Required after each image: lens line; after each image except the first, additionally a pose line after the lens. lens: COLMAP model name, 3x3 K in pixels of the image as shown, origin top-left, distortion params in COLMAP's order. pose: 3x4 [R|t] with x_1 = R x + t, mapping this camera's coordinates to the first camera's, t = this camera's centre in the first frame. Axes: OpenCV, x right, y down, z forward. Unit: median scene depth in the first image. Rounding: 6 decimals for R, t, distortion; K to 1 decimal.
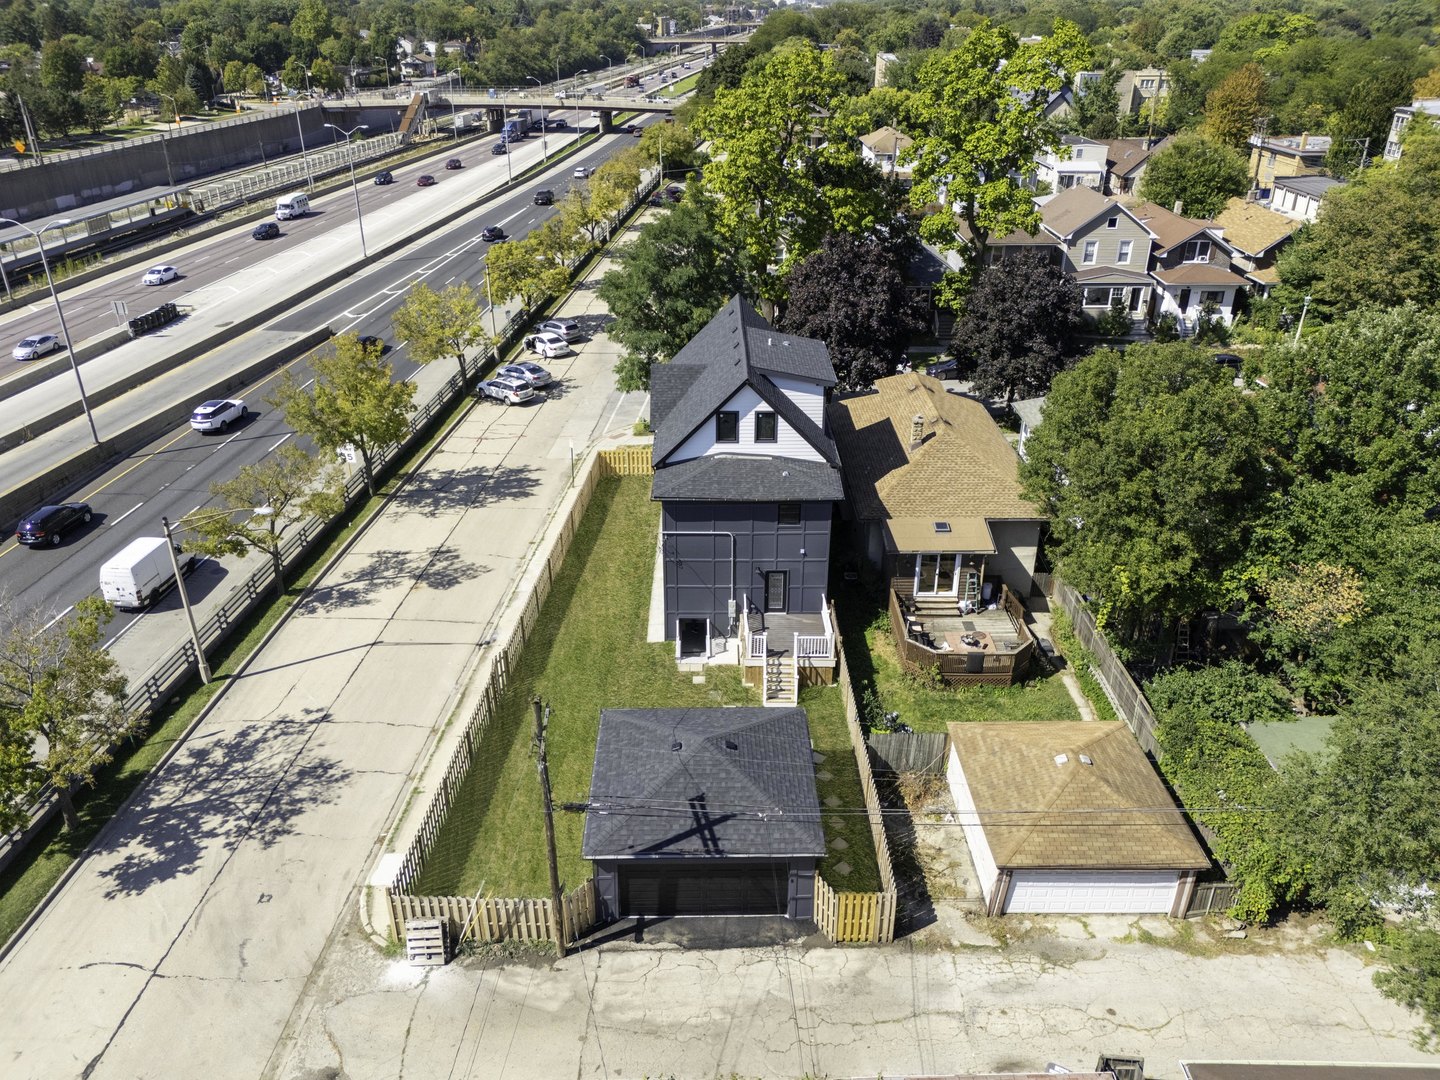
lens RADIAL K [[1054.1, 0, 723.3], [0, 1054.1, 544.6], [0, 0, 1]] dist [0.063272, -0.054600]
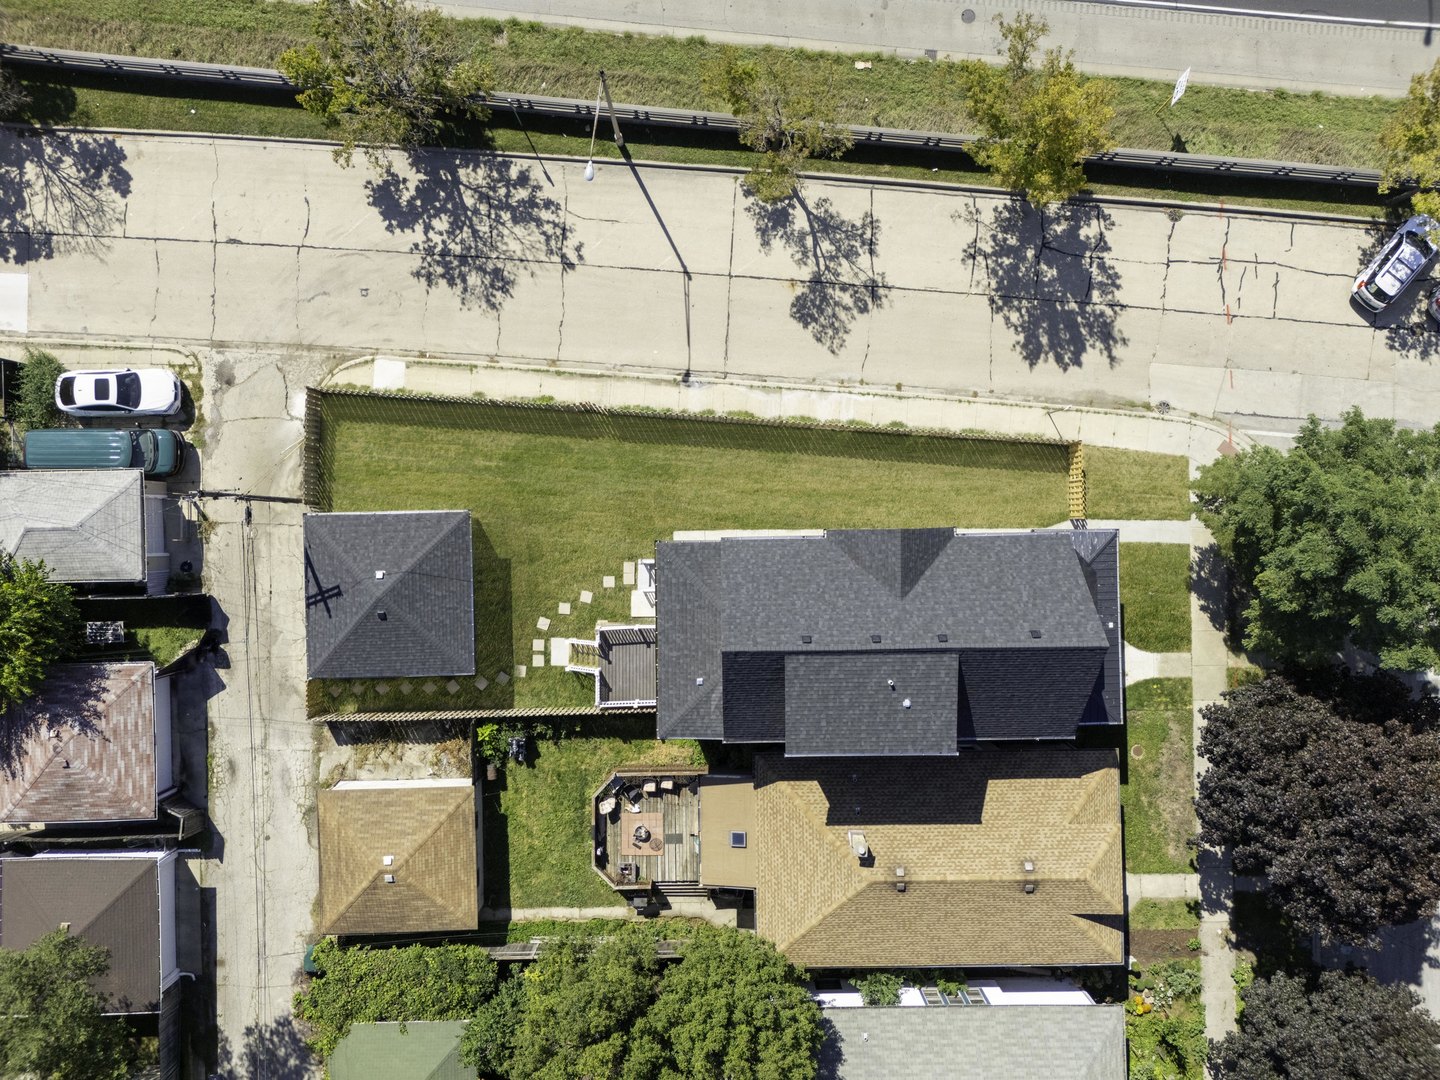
lens RADIAL K [[1054.1, 0, 720.2], [0, 1054.1, 546.0], [0, 0, 1]] dist [0.063272, -0.054600]
pose [[0.002981, 0.999963, 0.008112, -0.066127], [-0.466464, -0.005784, 0.884521, -0.869151], [0.884535, -0.006421, 0.466429, 0.545523]]
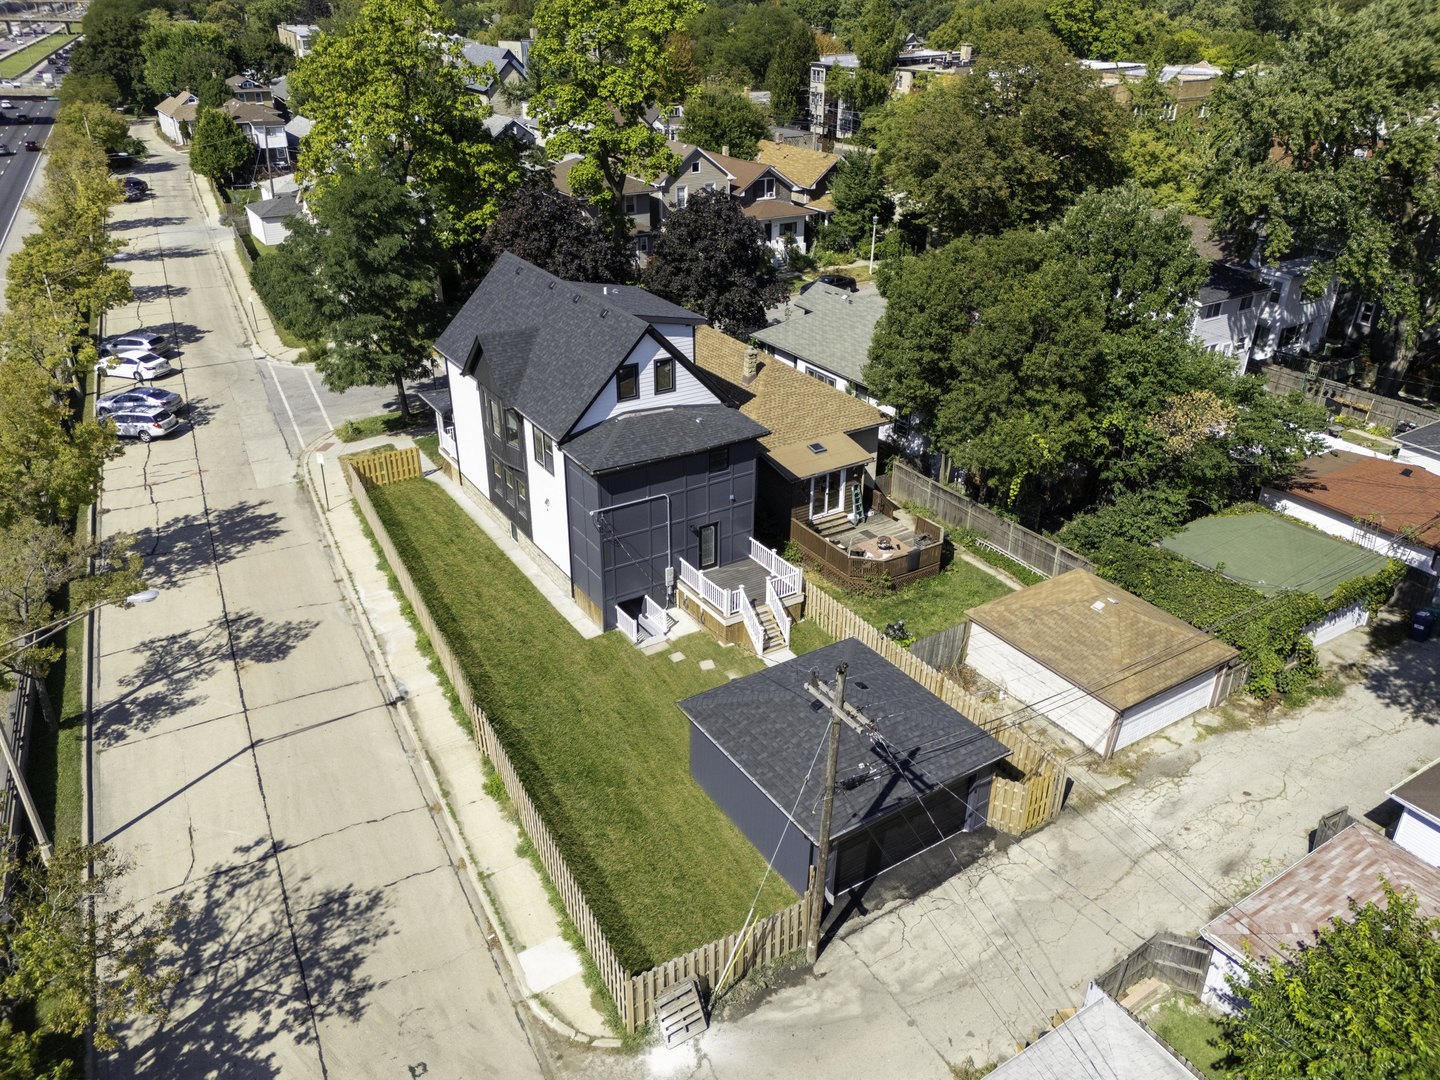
lens RADIAL K [[1054.1, 0, 723.6], [0, 1054.1, 538.9], [0, 0, 1]] dist [0.063272, -0.054600]
pose [[0.849024, -0.241612, 0.469874, -0.371787], [0.237139, 0.968968, 0.069758, -0.024085], [-0.472147, 0.052199, 0.879973, 0.158612]]
